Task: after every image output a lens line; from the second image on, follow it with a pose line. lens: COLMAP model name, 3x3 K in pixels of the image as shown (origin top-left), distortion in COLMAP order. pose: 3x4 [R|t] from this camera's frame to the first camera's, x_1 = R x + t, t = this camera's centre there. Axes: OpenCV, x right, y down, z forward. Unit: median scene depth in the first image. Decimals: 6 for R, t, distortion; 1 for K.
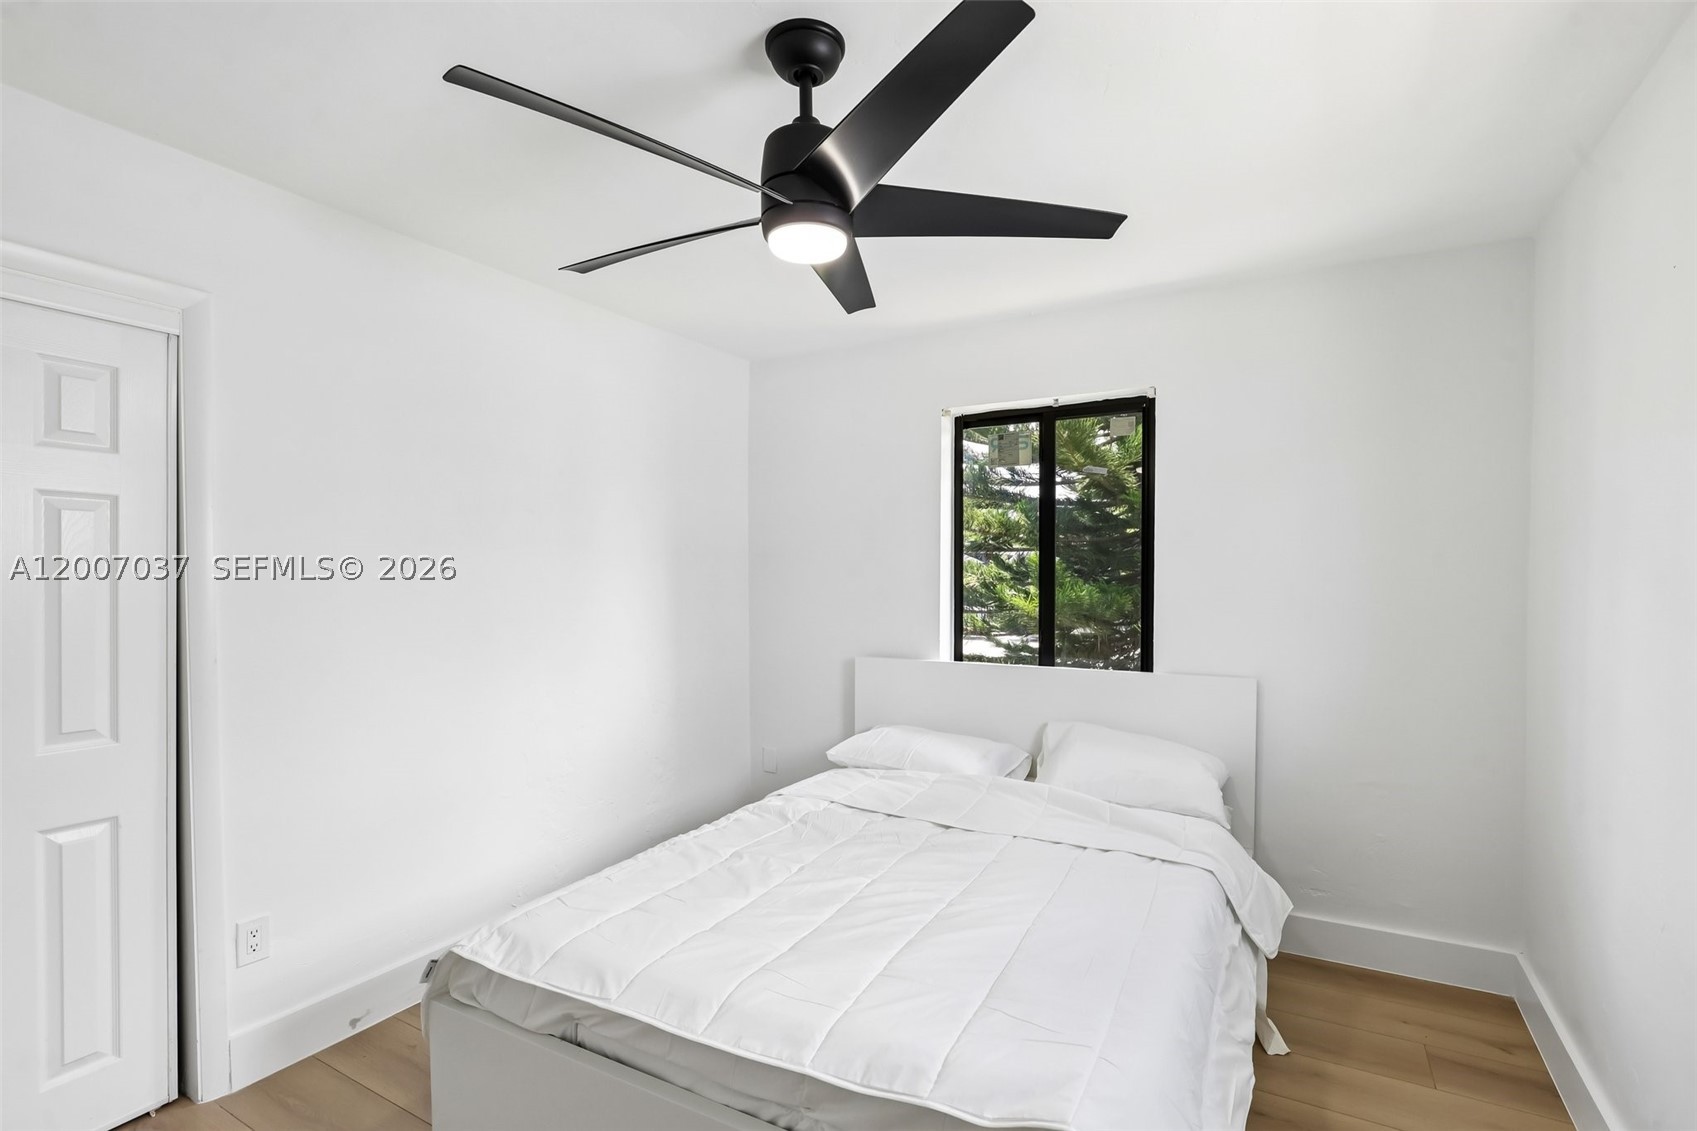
lens RADIAL K [[792.8, 0, 855.1], [0, 792.8, 582.1], [0, 0, 1]] dist [-0.026144, 0.012855]
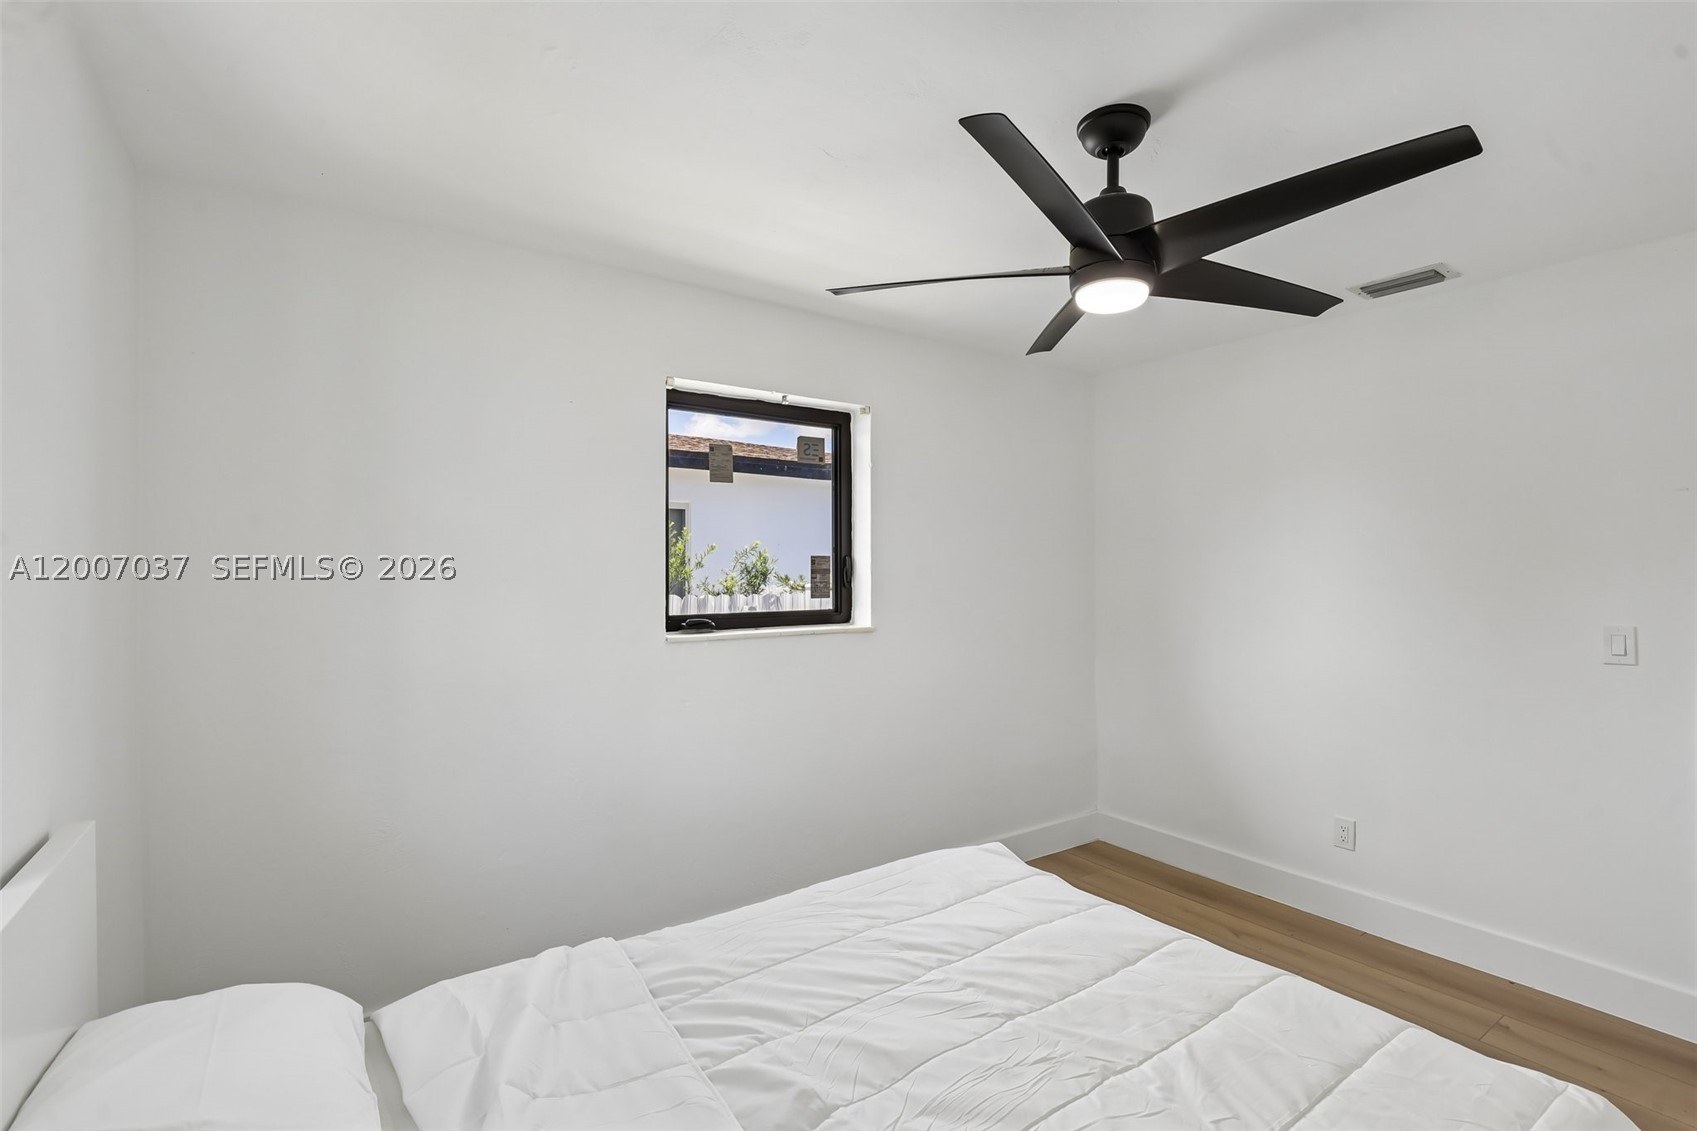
lens RADIAL K [[786.8, 0, 855.7], [0, 786.8, 576.2], [0, 0, 1]] dist [-0.019900, 0.006675]
pose [[-0.900515, 0.001231, 0.434823, -0.136040], [0.008013, 0.999873, 0.013765, -0.030903], [-0.434751, 0.015880, -0.900411, 1.400400]]
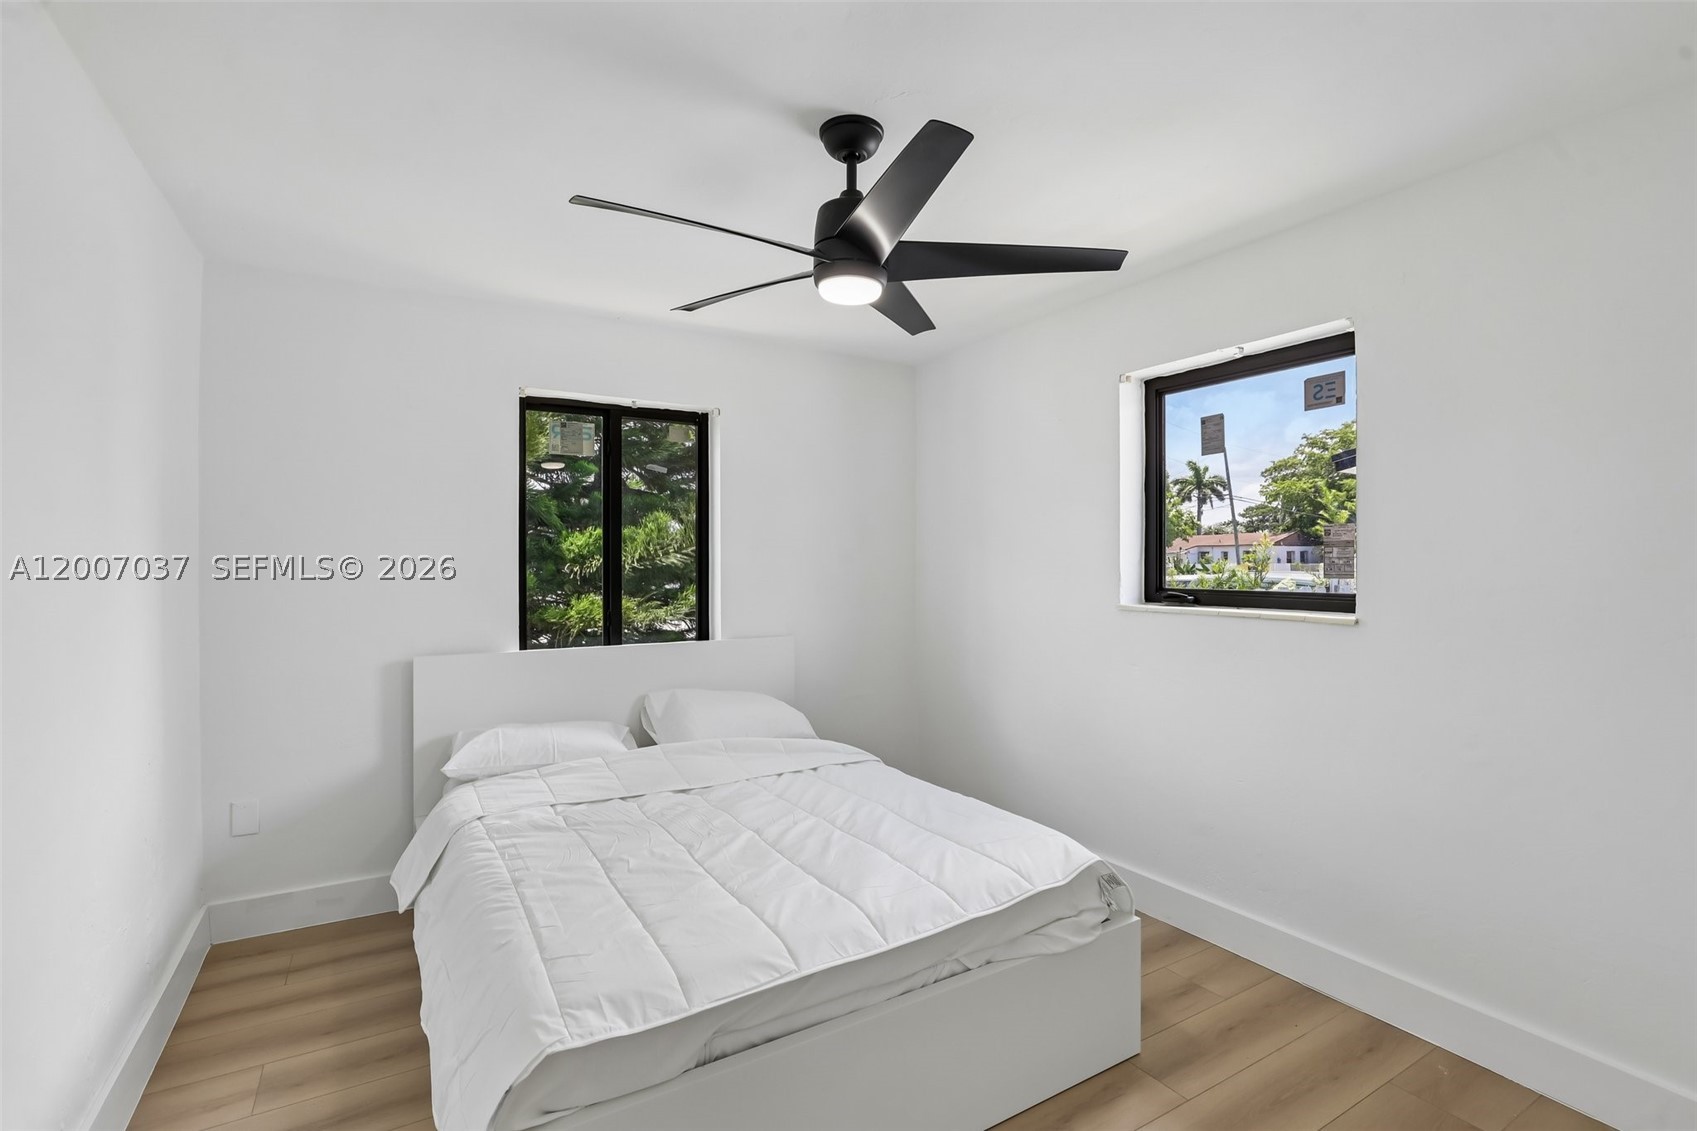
lens RADIAL K [[786.8, 0, 855.7], [0, 786.8, 576.2], [0, 0, 1]] dist [-0.019900, 0.006675]
pose [[0.503339, -0.019210, 0.863876, -0.717003], [0.011616, 0.999813, 0.015464, -0.001693], [-0.864011, 0.002251, 0.503468, 0.255008]]
